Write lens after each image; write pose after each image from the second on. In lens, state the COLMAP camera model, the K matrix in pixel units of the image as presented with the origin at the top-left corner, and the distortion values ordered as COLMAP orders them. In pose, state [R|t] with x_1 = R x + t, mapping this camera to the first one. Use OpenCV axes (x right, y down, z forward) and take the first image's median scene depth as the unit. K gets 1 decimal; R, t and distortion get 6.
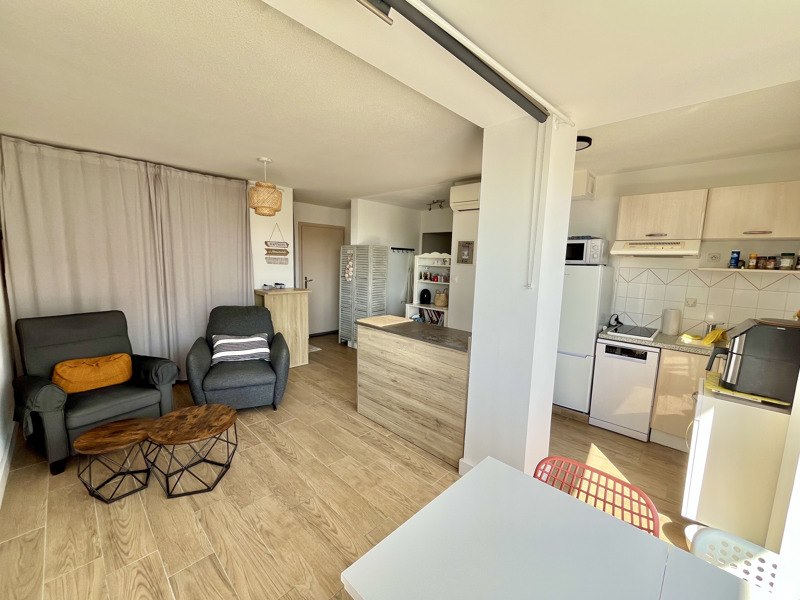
lens RADIAL K [[327.9, 0, 398.5], [0, 327.9, 300.6], [0, 0, 1]] dist [-0.001927, -0.000326]
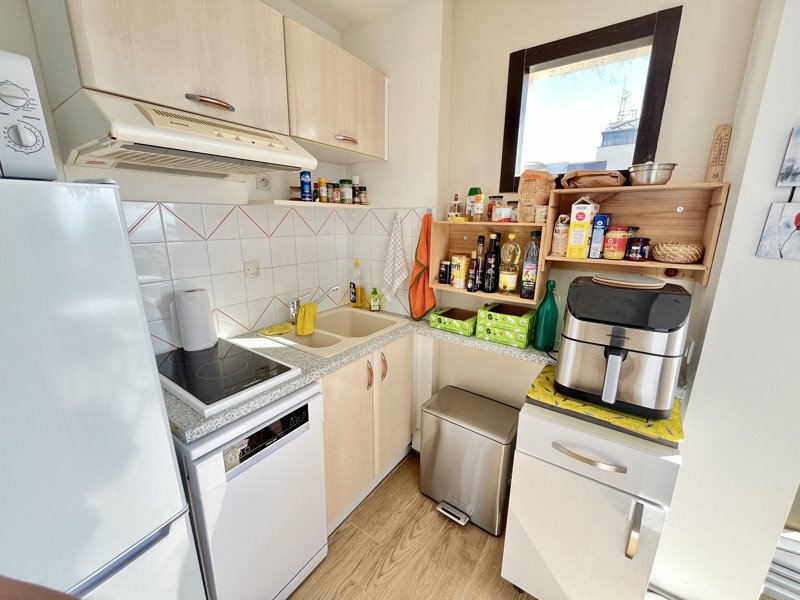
lens RADIAL K [[327.9, 0, 398.5], [0, 327.9, 300.6], [0, 0, 1]] dist [-0.001927, -0.000326]
pose [[-0.150110, -0.268547, 0.951499, 0.392399], [0.111531, 0.951660, 0.286188, -0.080787], [-0.982358, 0.149081, -0.112902, 0.951786]]
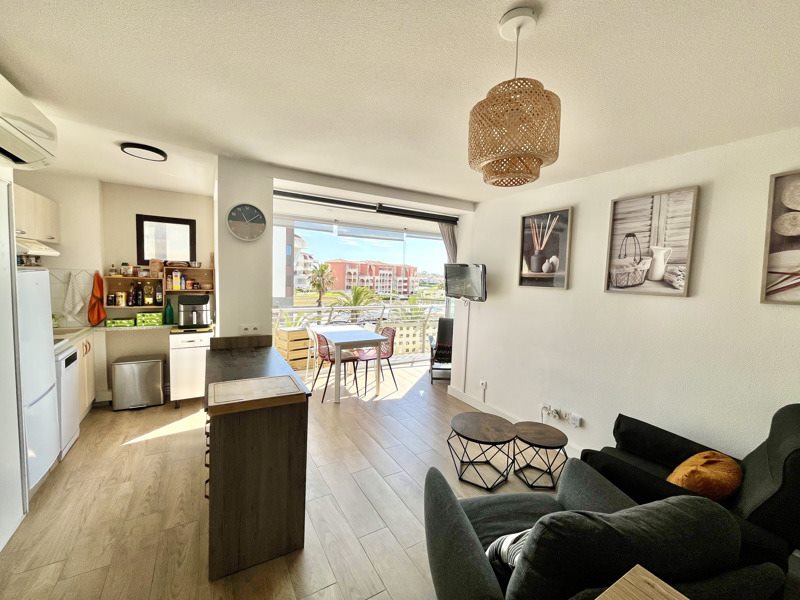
lens RADIAL K [[327.9, 0, 398.5], [0, 327.9, 300.6], [0, 0, 1]] dist [-0.001927, -0.000326]
pose [[-0.964205, -0.085398, 0.251030, -0.519402], [-0.032650, 0.977751, 0.207213, -0.264741], [-0.263141, 0.191600, -0.945540, 1.785470]]
